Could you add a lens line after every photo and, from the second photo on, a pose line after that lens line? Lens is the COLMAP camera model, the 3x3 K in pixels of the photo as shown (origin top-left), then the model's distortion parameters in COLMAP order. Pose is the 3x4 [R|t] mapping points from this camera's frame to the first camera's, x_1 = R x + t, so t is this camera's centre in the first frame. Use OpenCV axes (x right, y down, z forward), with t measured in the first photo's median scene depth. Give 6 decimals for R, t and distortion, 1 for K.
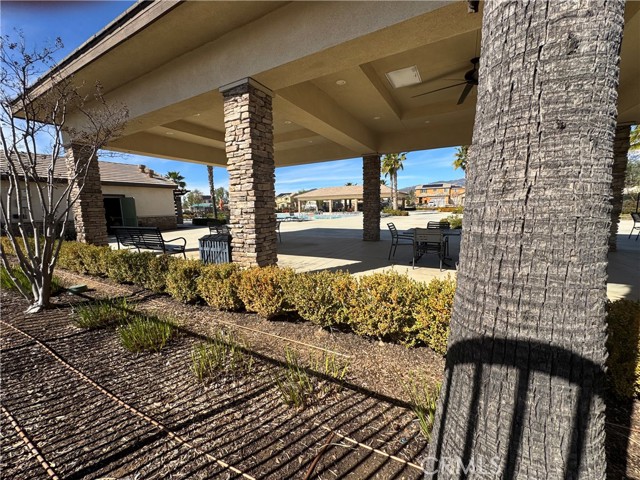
lens RADIAL K [[257.4, 0, 320.0], [0, 257.4, 240.0], [0, 0, 1]] dist [-0.000489, -0.000020]
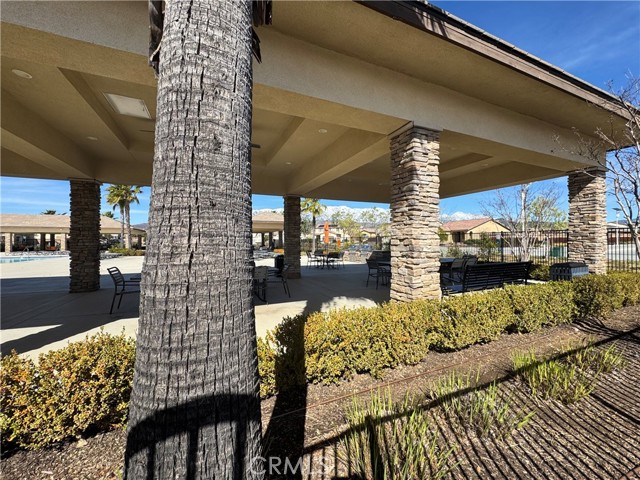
lens RADIAL K [[257.4, 0, 320.0], [0, 257.4, 240.0], [0, 0, 1]] dist [-0.000489, -0.000020]
pose [[0.604109, 0.027570, 0.796425, 0.239828], [0.091779, 0.990344, -0.103899, -0.086242], [-0.791599, 0.135861, 0.595745, -0.100207]]
